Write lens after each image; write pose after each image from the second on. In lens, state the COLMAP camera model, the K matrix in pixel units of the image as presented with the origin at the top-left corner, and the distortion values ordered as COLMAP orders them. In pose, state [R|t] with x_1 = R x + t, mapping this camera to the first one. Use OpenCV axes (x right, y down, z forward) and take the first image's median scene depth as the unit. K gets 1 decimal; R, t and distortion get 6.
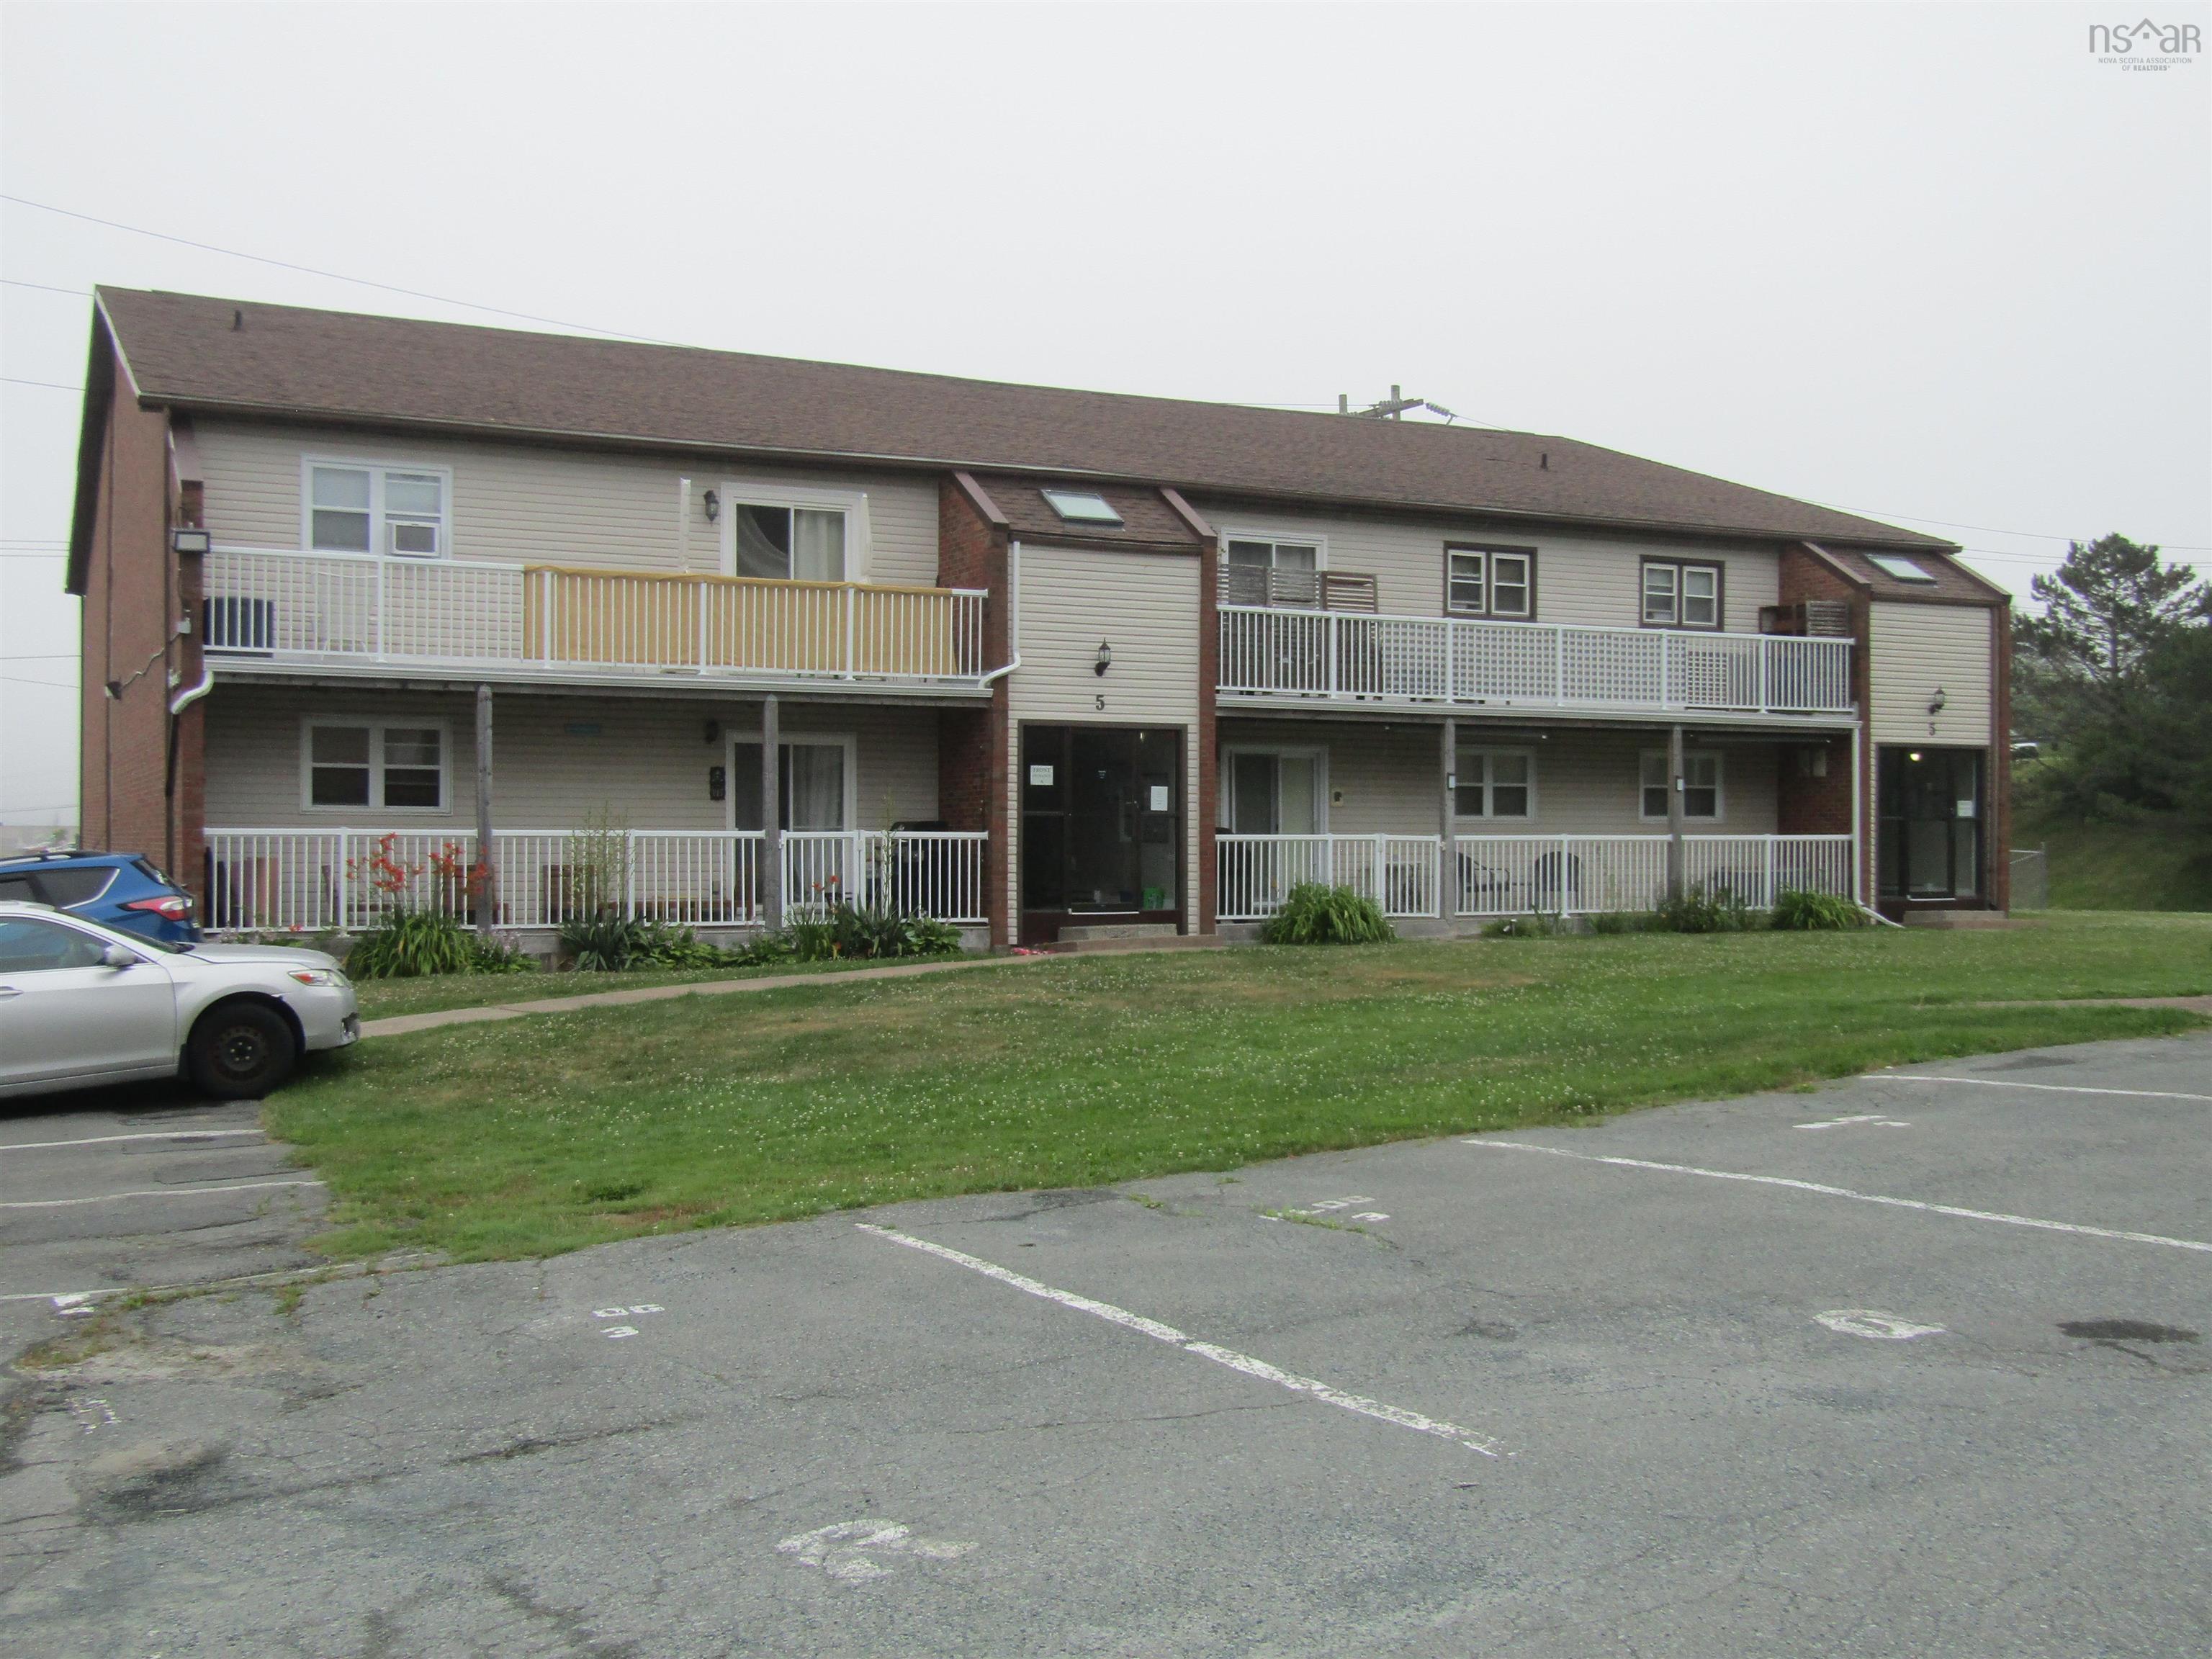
lens RADIAL K [[2263.5, 0, 1106.0], [0, 2263.5, 829.5], [0, 0, 1]] dist [0.005567, -0.027424]
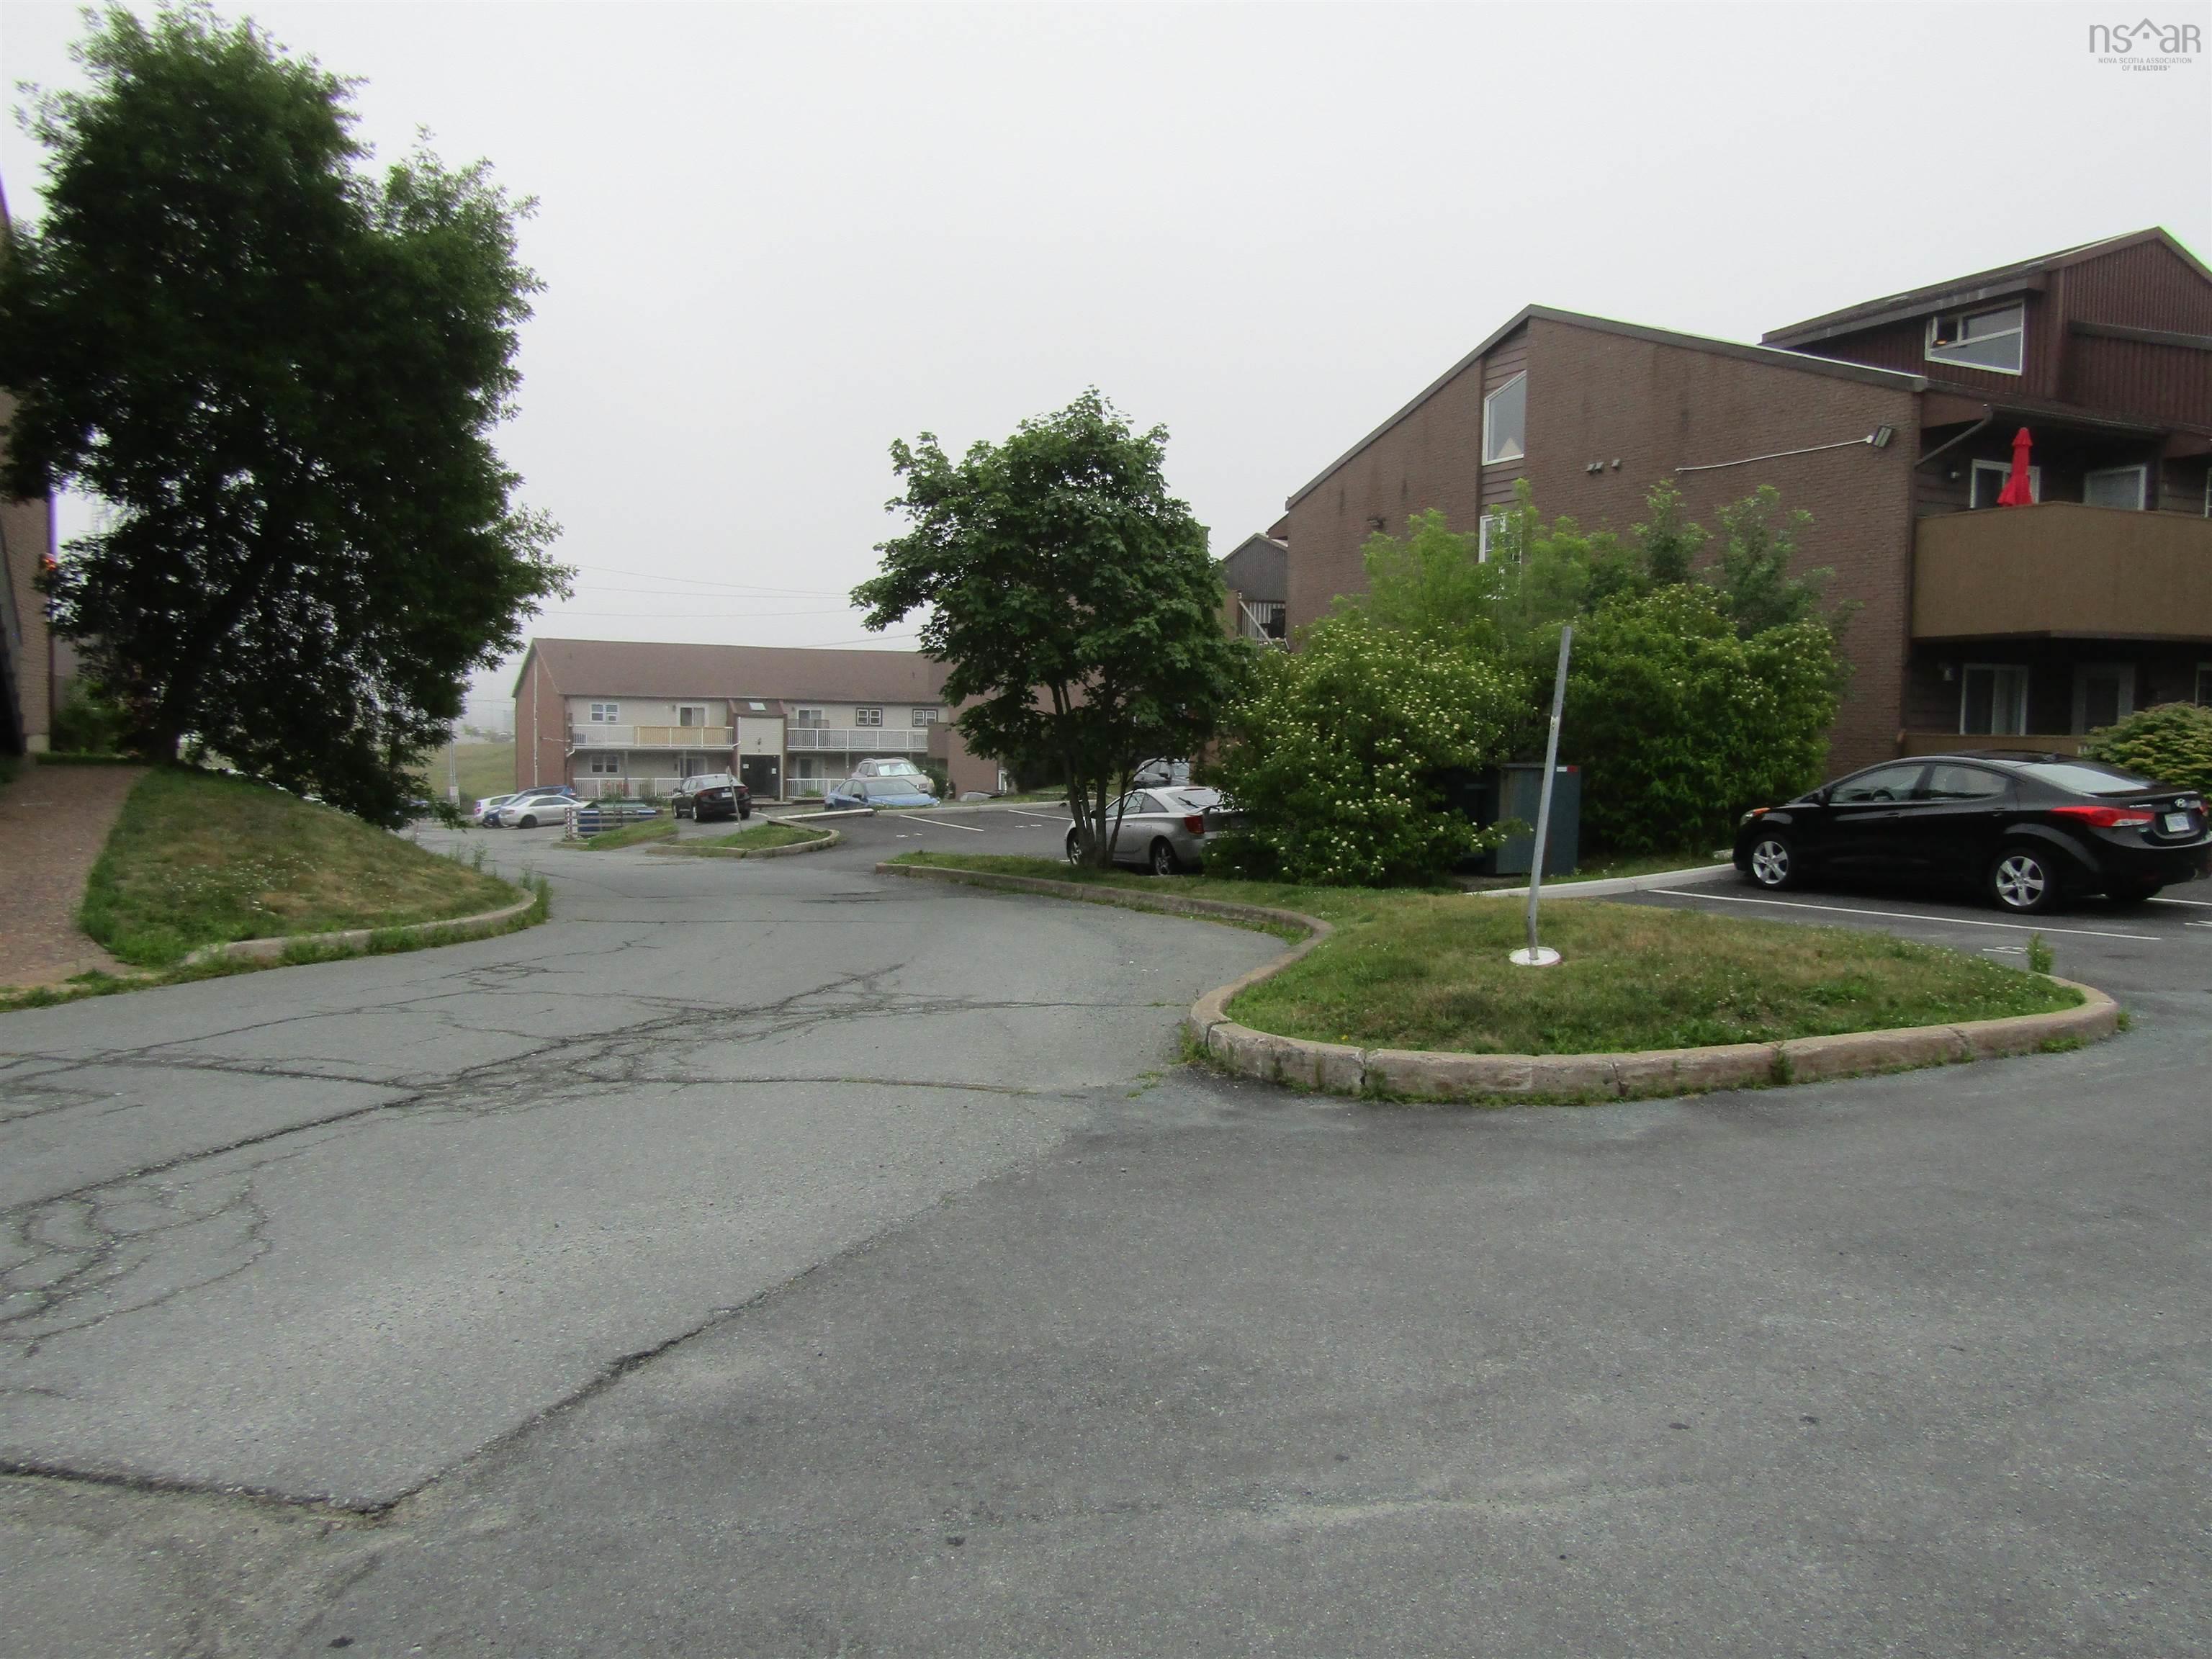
lens RADIAL K [[1653.5, 0, 1106.0], [0, 1653.5, 829.5], [0, 0, 1]] dist [-0.001395, -0.004378]
pose [[0.999870, 0.016061, -0.001033, 0.696853], [-0.015951, 0.997457, 0.069458, -0.137595], [0.002146, -0.069433, 0.997584, -2.334746]]
